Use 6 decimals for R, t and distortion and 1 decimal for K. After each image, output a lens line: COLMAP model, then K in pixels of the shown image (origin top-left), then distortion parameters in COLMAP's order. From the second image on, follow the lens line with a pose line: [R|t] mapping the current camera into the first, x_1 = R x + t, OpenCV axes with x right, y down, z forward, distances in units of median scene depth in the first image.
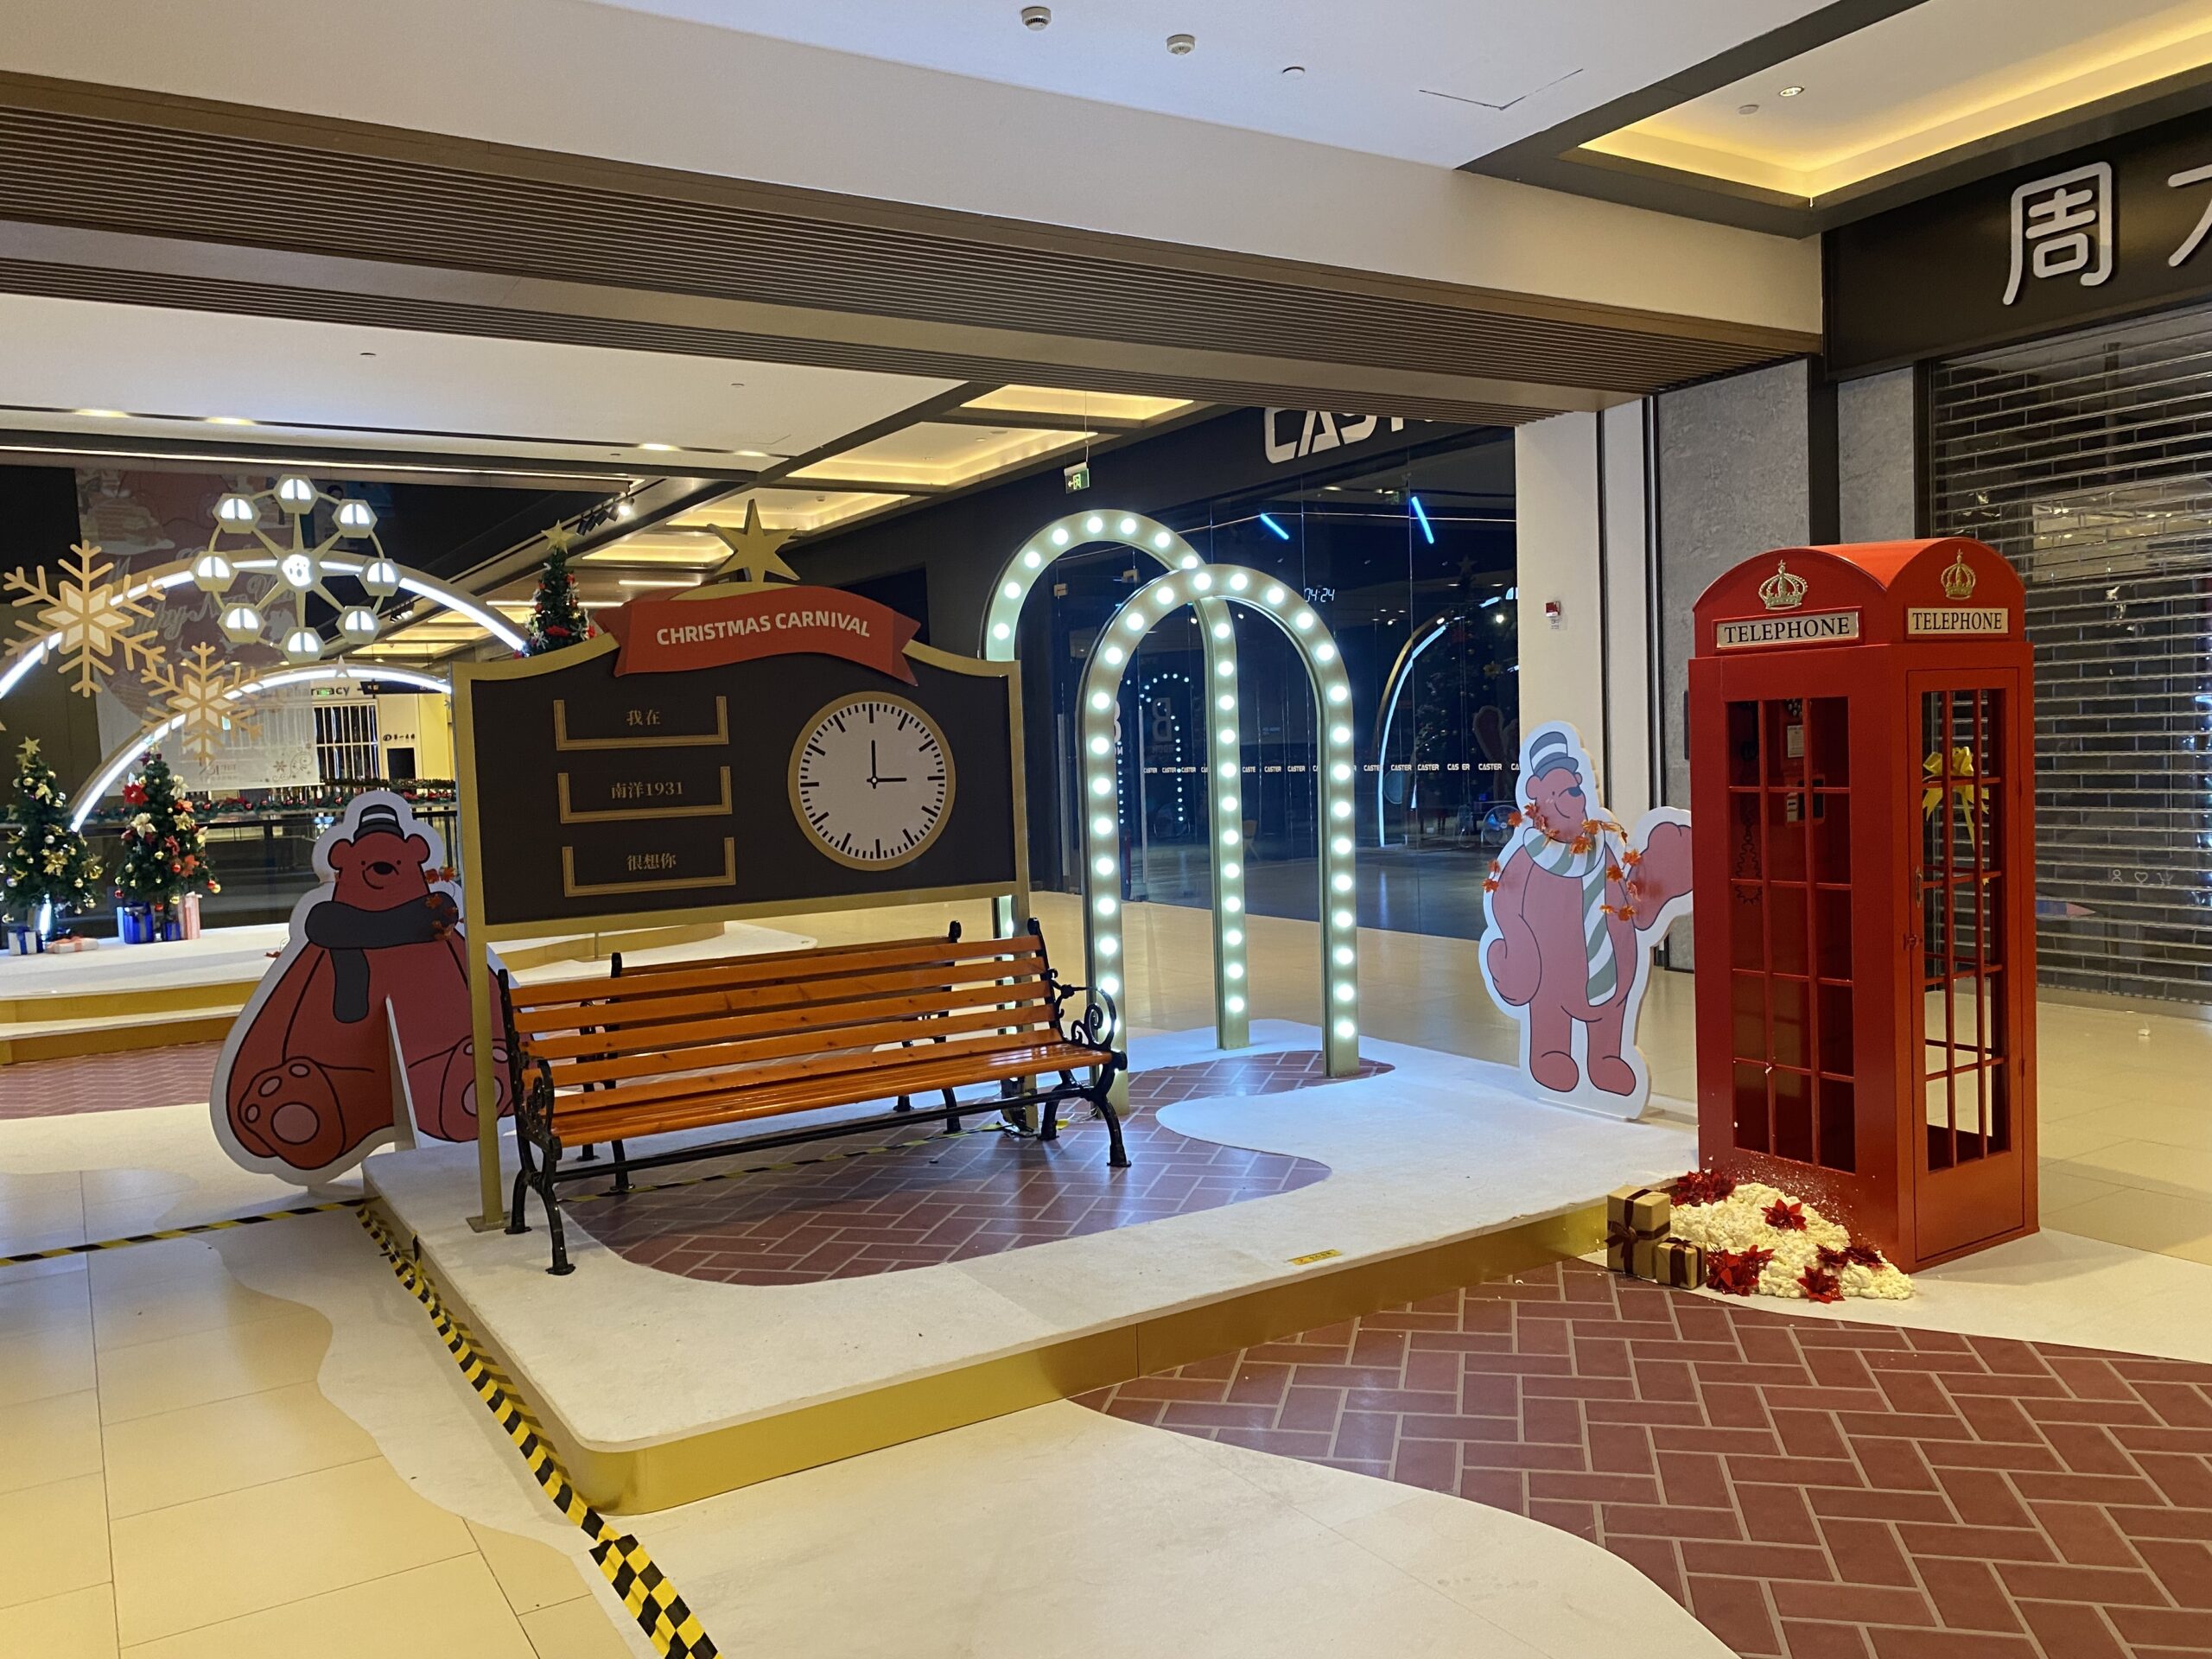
lens RADIAL K [[1671.8, 0, 1119.0], [0, 1671.8, 824.1], [0, 0, 1]] dist [0.002833, -0.015731]
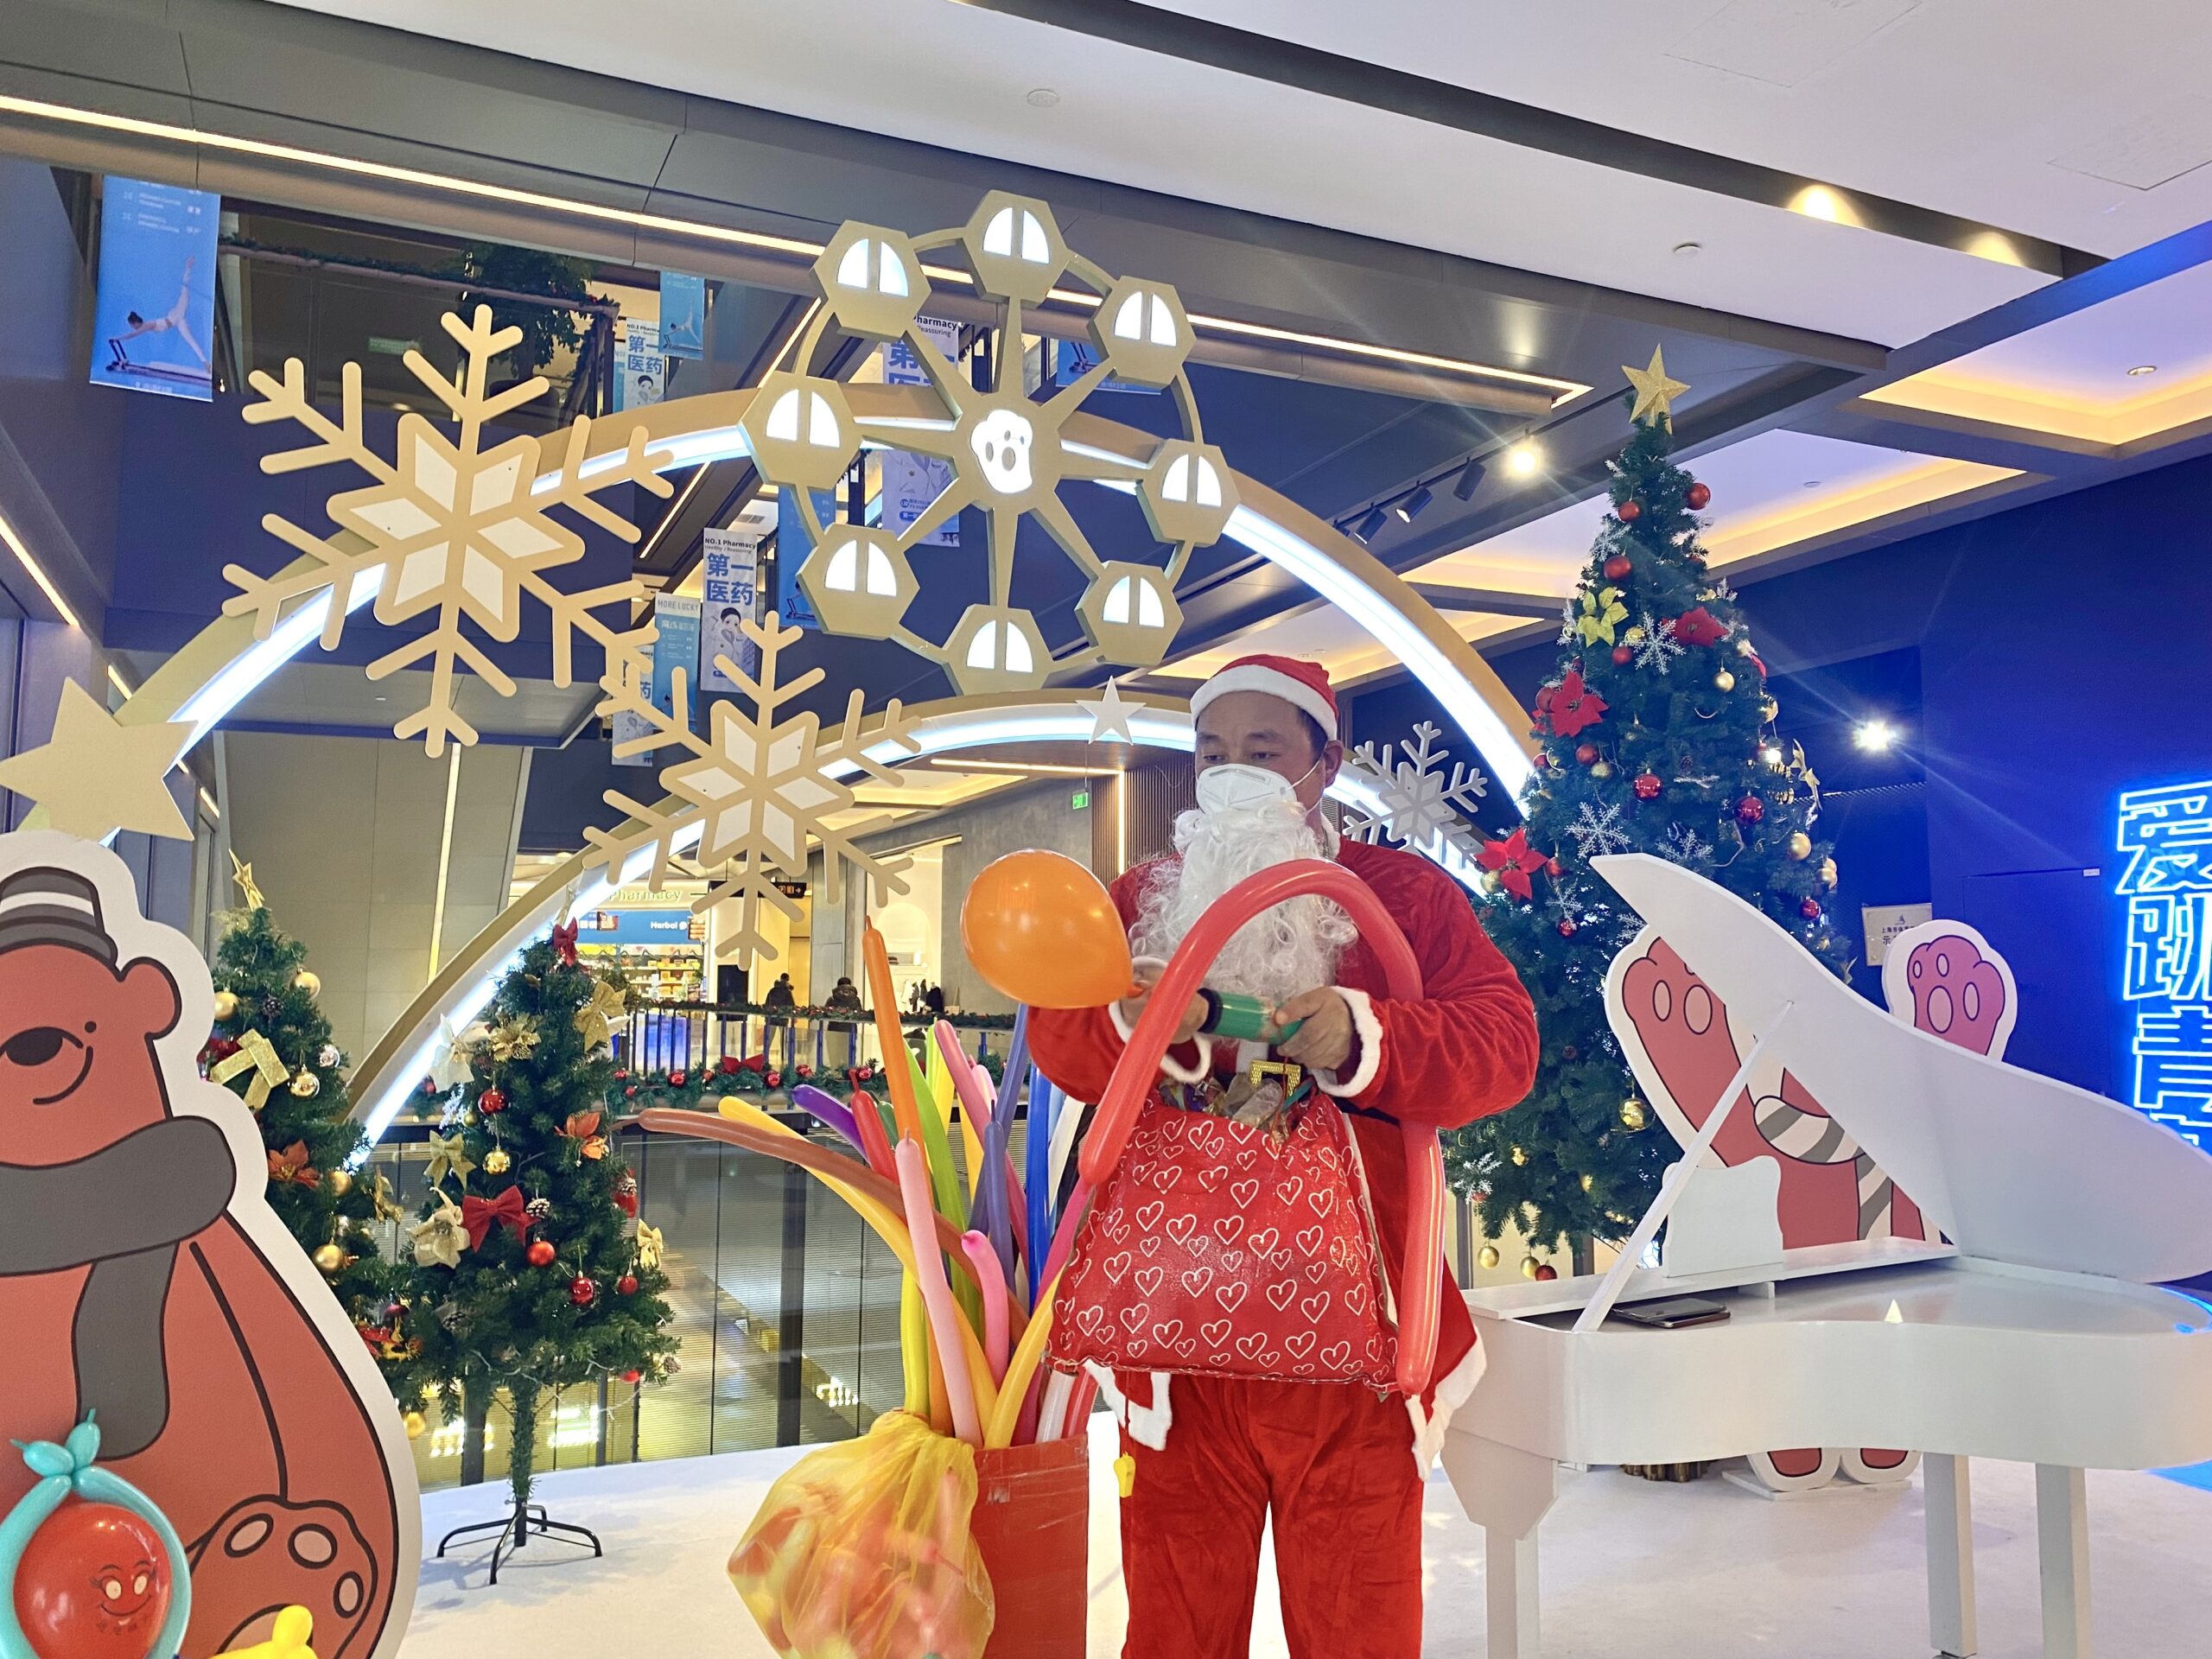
lens RADIAL K [[1671.8, 0, 1101.3], [0, 1671.8, 818.5], [0, 0, 1]] dist [0.002833, -0.015731]
pose [[0.988865, 0.028379, -0.146085, -0.428290], [-0.049729, 0.988233, -0.144644, -0.021272], [0.140261, 0.150298, 0.978641, 0.678580]]
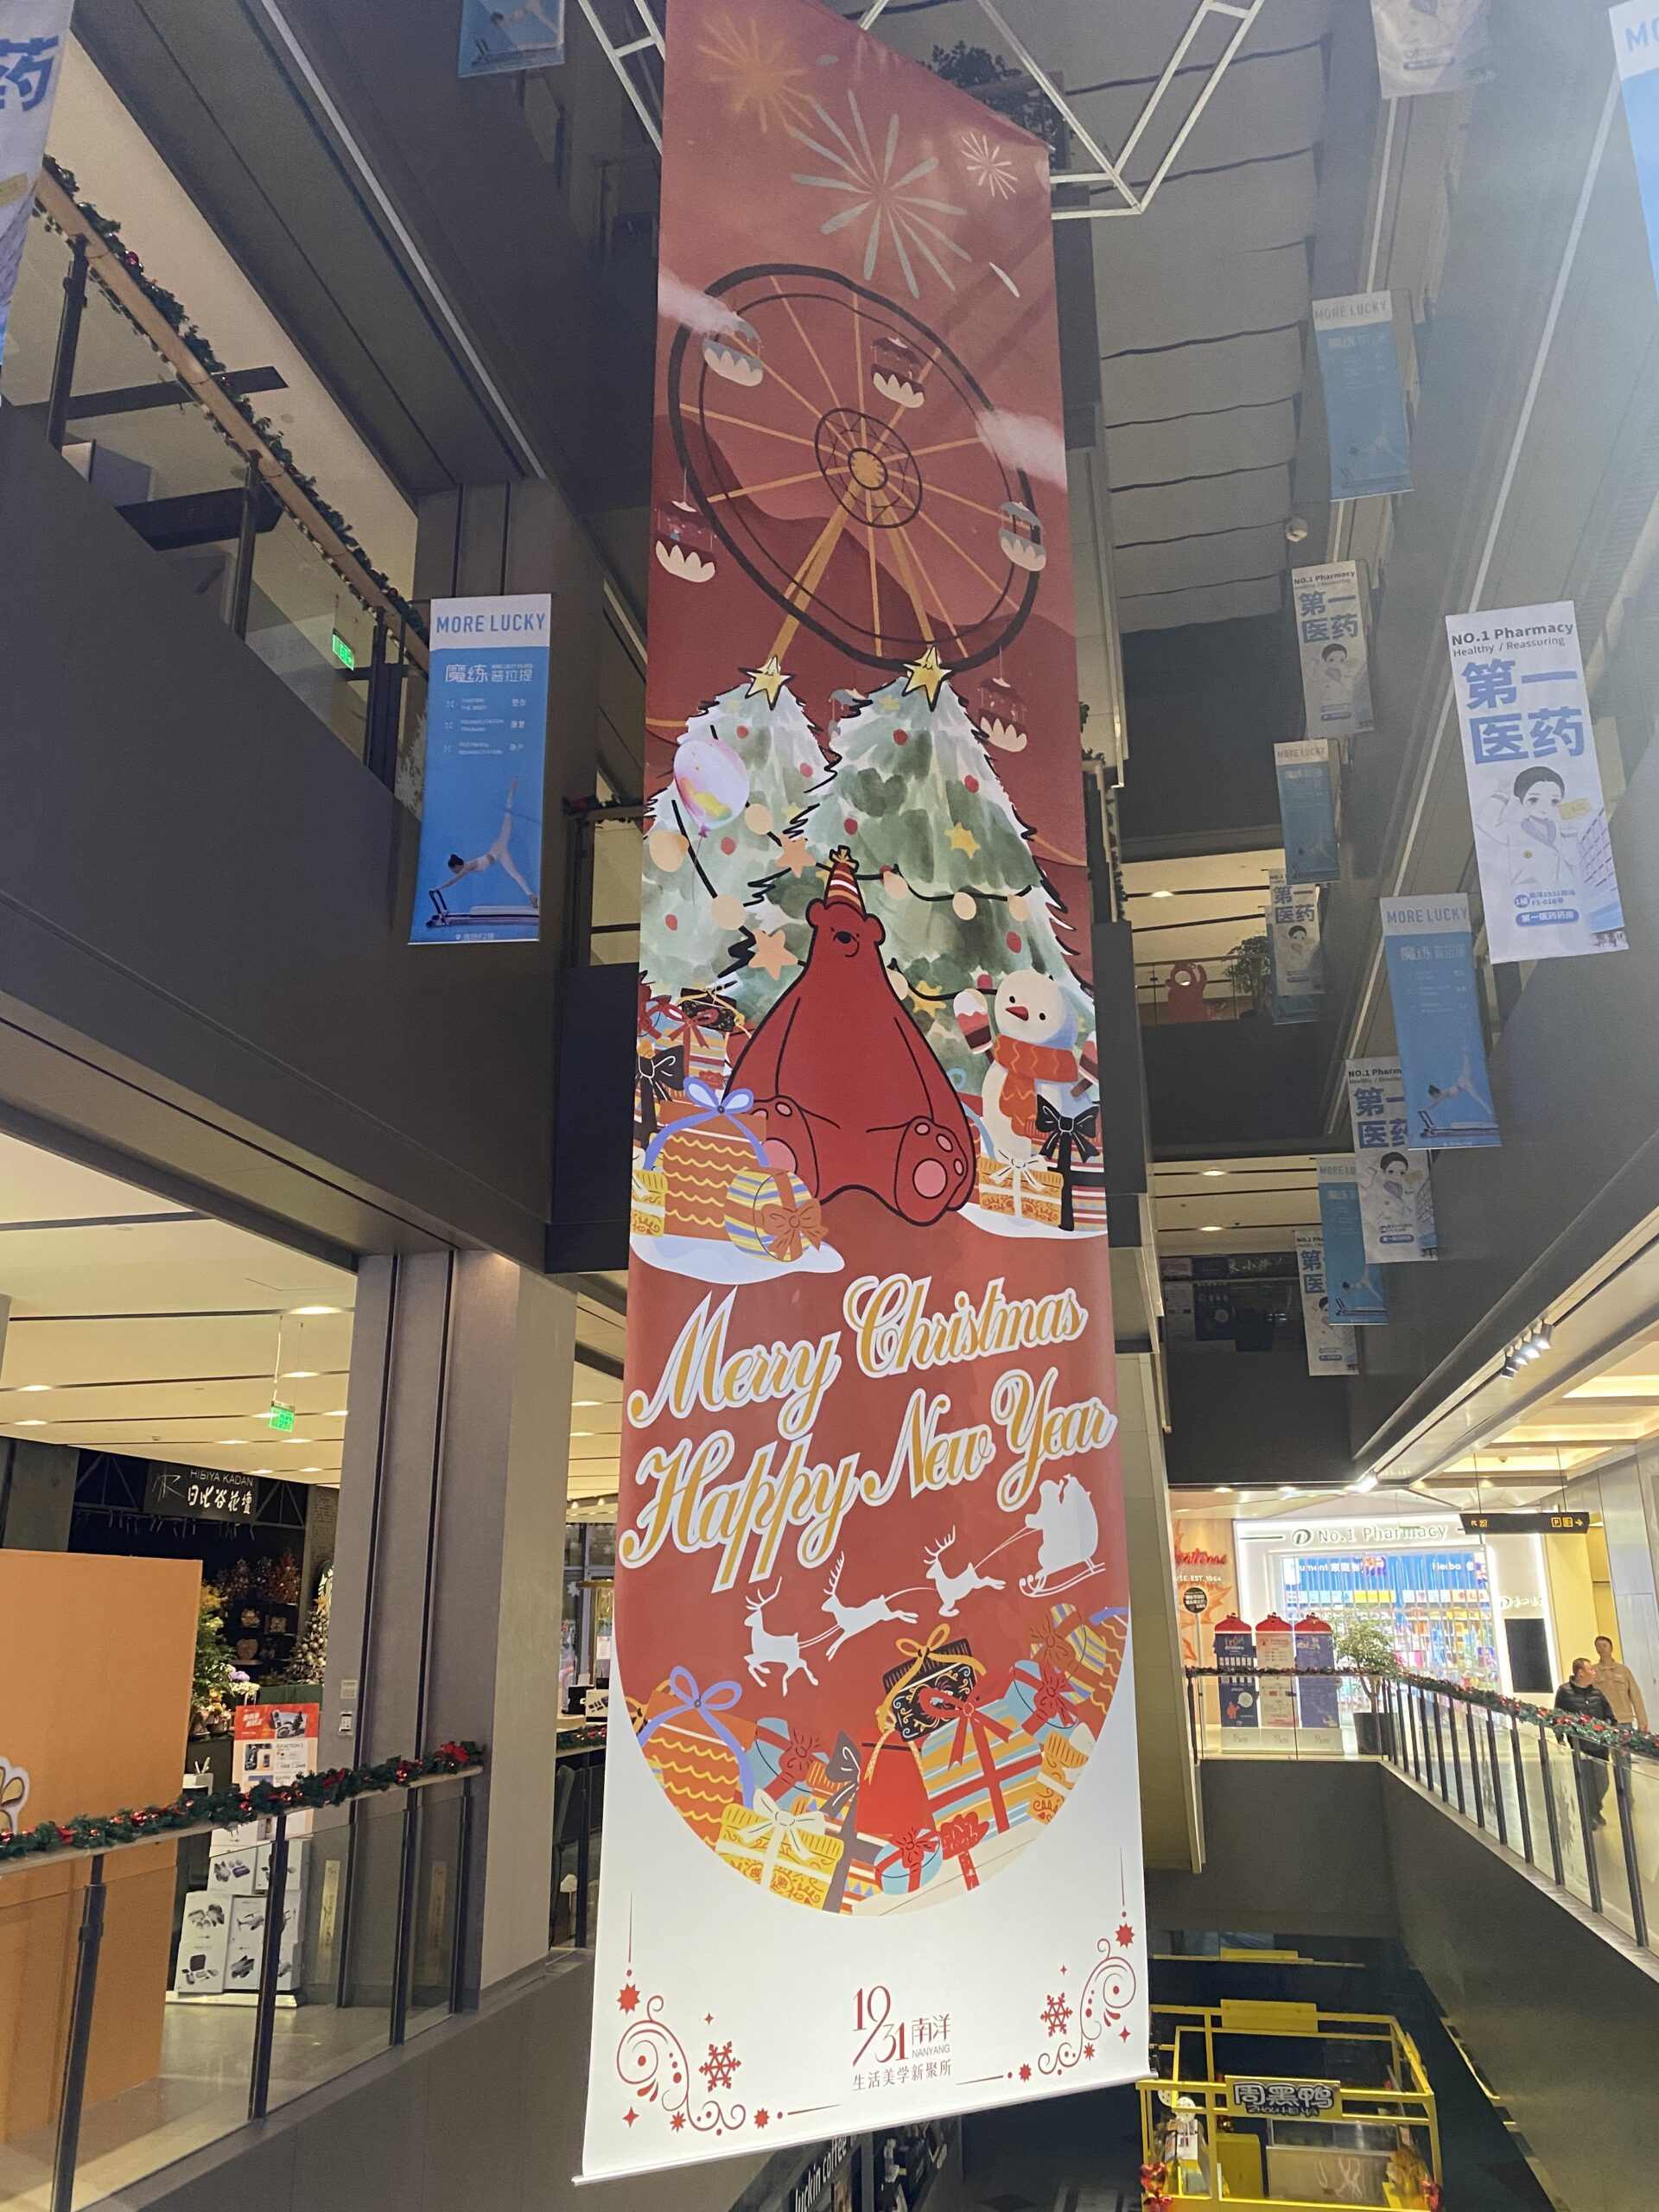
lens RADIAL K [[1671.8, 0, 835.1], [0, 1671.8, 1105.8], [0, 0, 1]] dist [0.002833, -0.015731]
pose [[0.711872, -0.167652, -0.682005, -0.468246], [-0.064891, 0.951234, -0.301566, -0.069667], [0.699305, 0.258933, 0.666279, 1.056339]]
